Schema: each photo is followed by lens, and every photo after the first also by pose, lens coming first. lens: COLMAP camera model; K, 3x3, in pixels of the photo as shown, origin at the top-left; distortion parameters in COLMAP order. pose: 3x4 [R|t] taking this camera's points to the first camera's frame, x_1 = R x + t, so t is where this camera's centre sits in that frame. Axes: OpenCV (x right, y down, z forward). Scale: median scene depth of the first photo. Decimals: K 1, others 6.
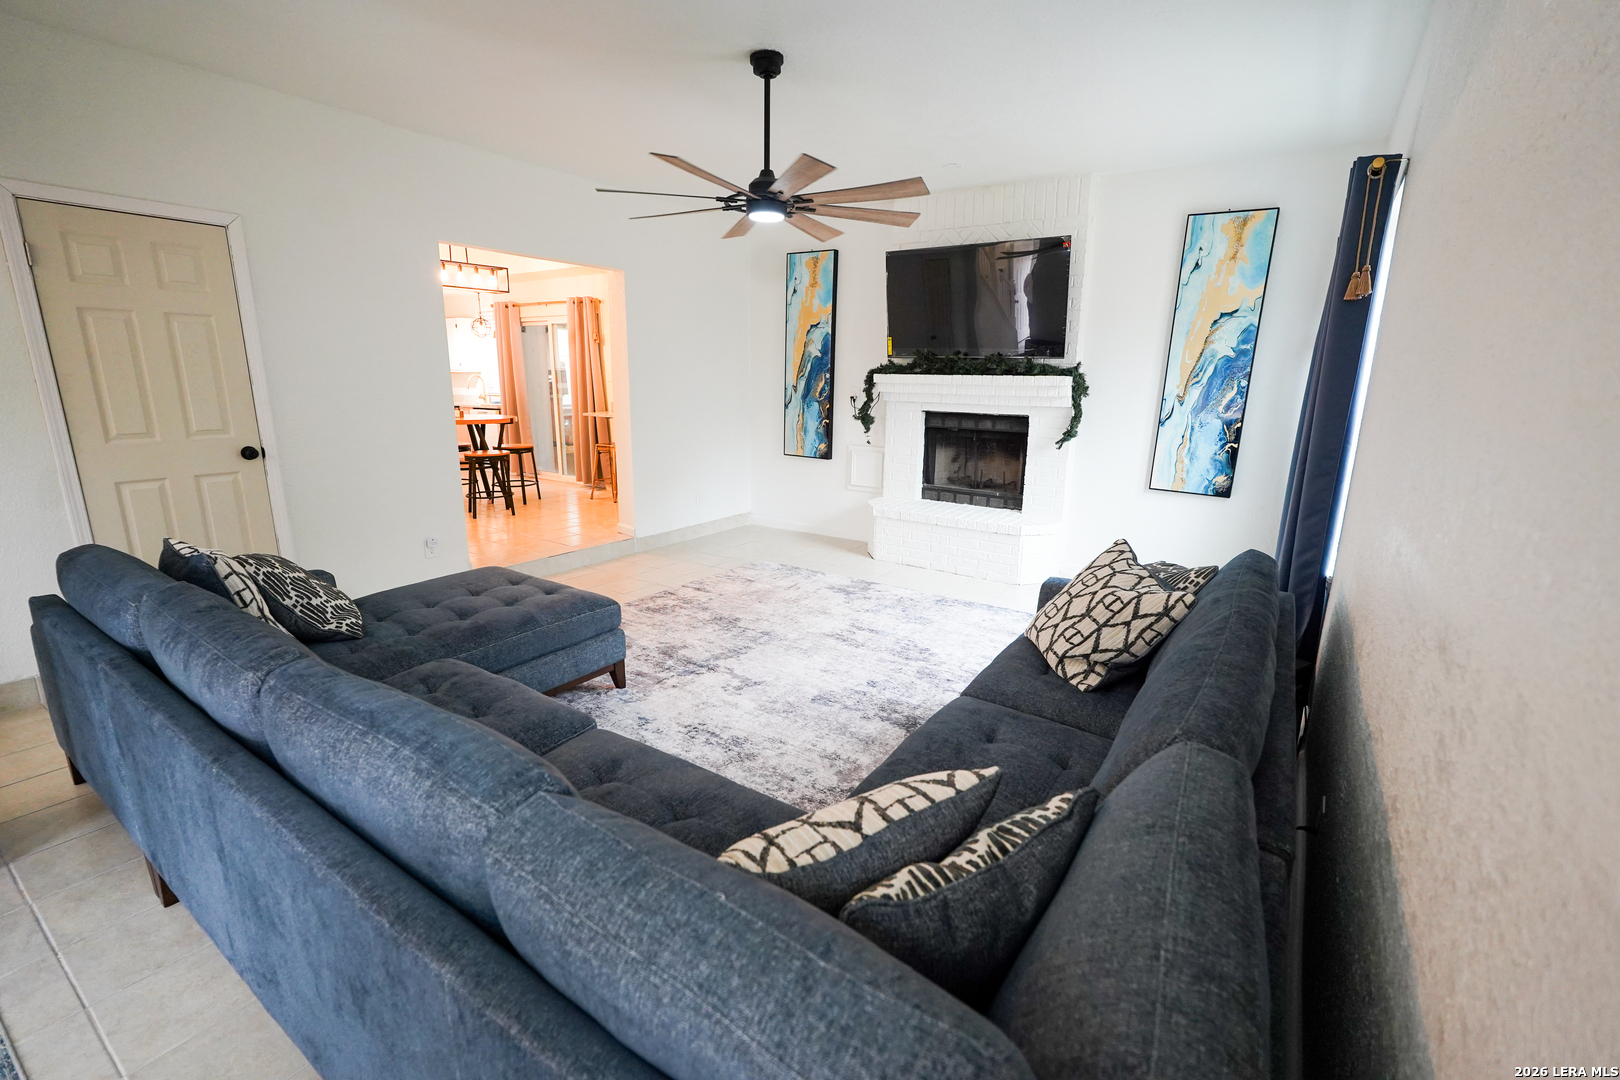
lens RADIAL K [[715.7, 0, 810.0], [0, 715.7, 540.0], [0, 0, 1]] dist [-0.001979, 0.000083]
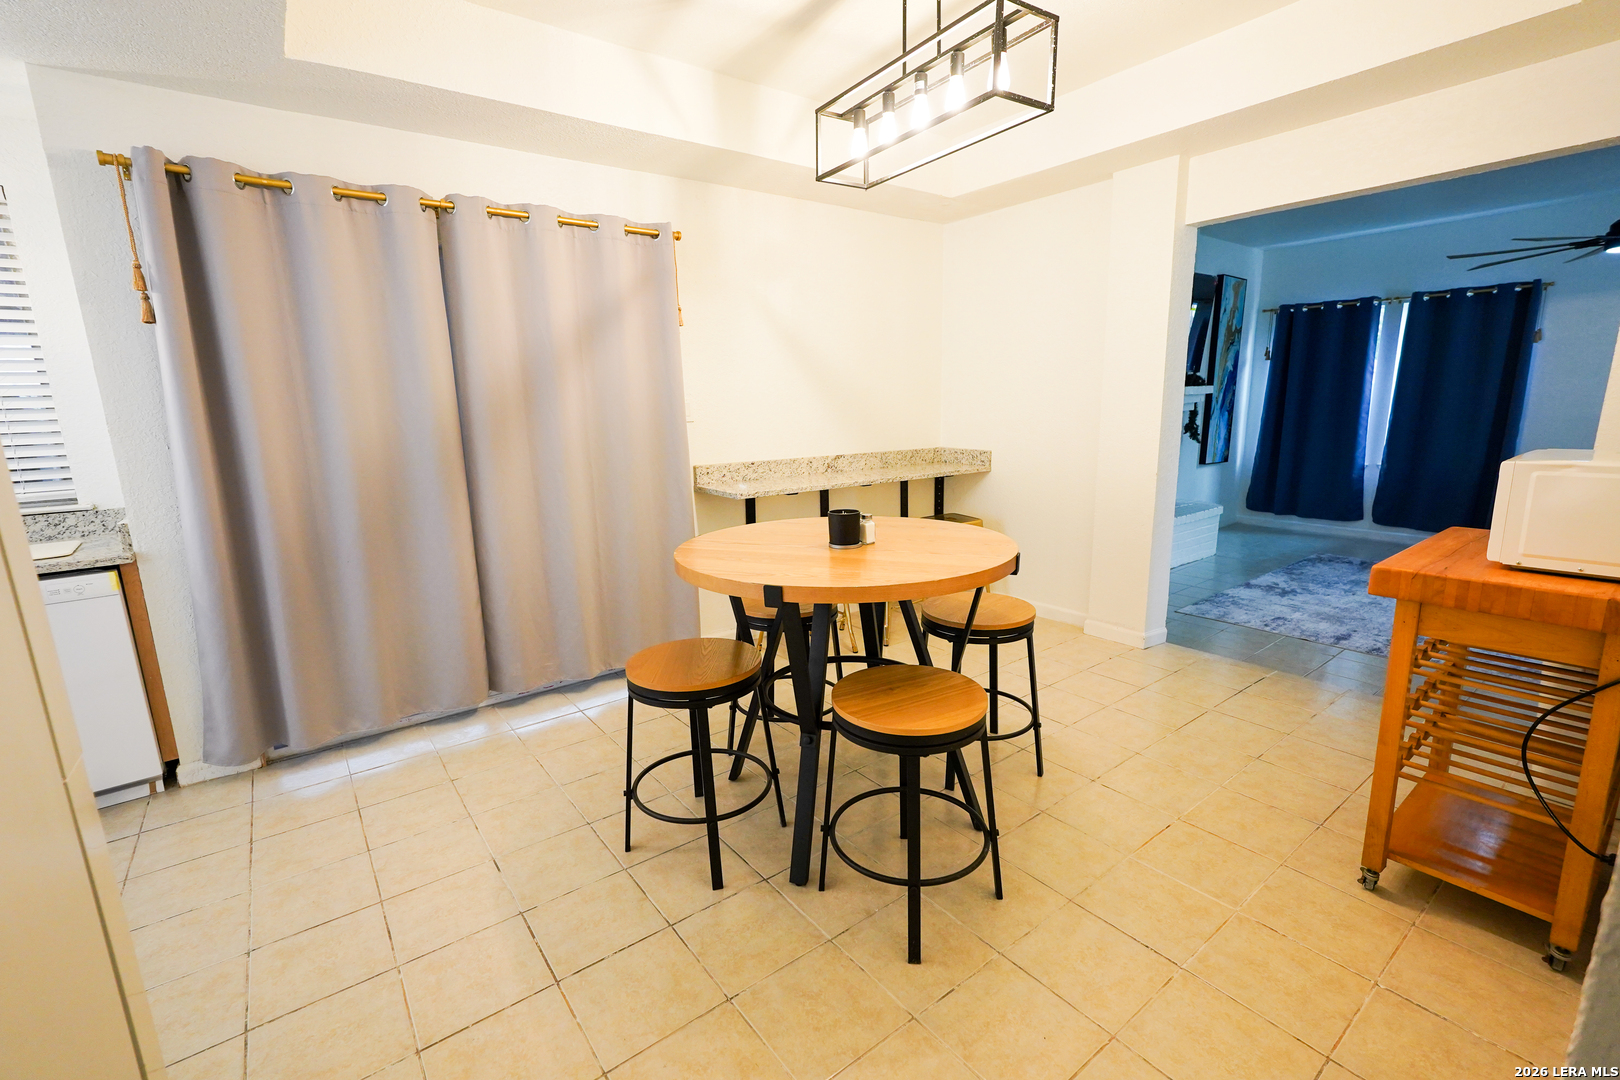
lens RADIAL K [[715.7, 0, 810.0], [0, 715.7, 540.0], [0, 0, 1]] dist [-0.001979, 0.000083]
pose [[0.321421, -0.213761, 0.922494, -1.139073], [0.248270, 0.959132, 0.135747, -0.322551], [-0.913811, 0.185395, 0.361355, 1.263419]]
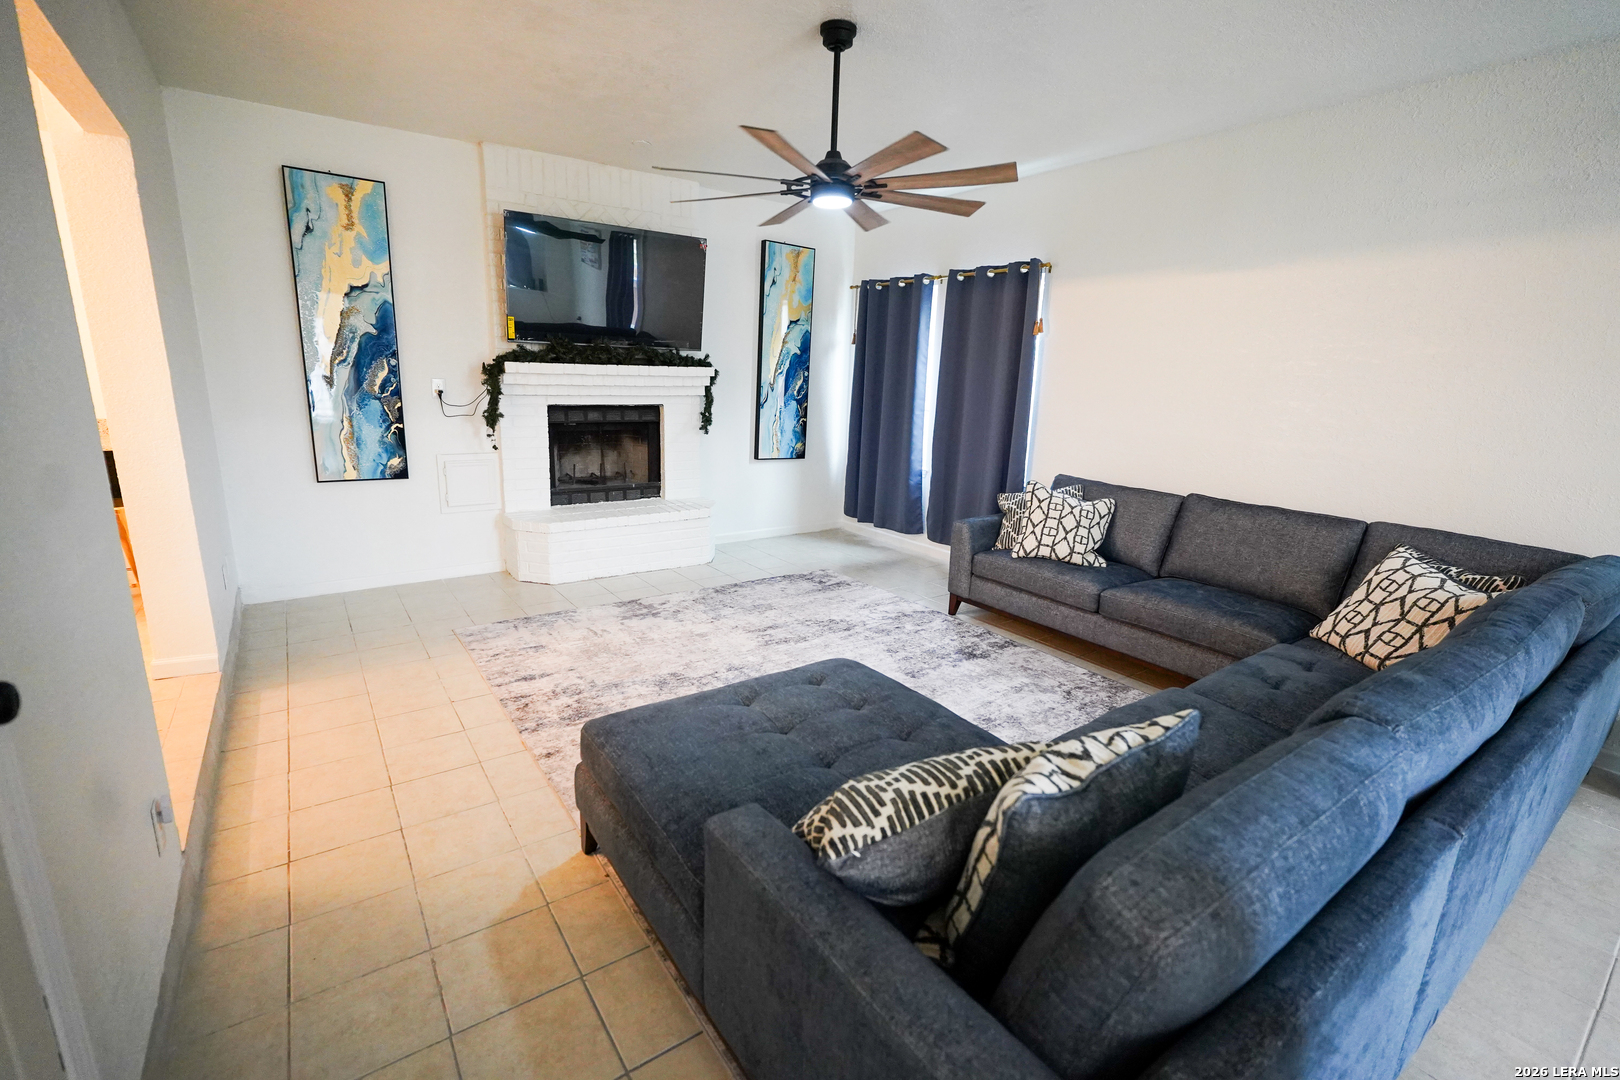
lens RADIAL K [[715.7, 0, 810.0], [0, 715.7, 540.0], [0, 0, 1]] dist [-0.001979, 0.000083]
pose [[0.346819, -0.218574, 0.912109, -0.666326], [0.188914, 0.968817, 0.160331, -0.120802], [-0.918710, 0.116704, 0.377296, 0.479894]]
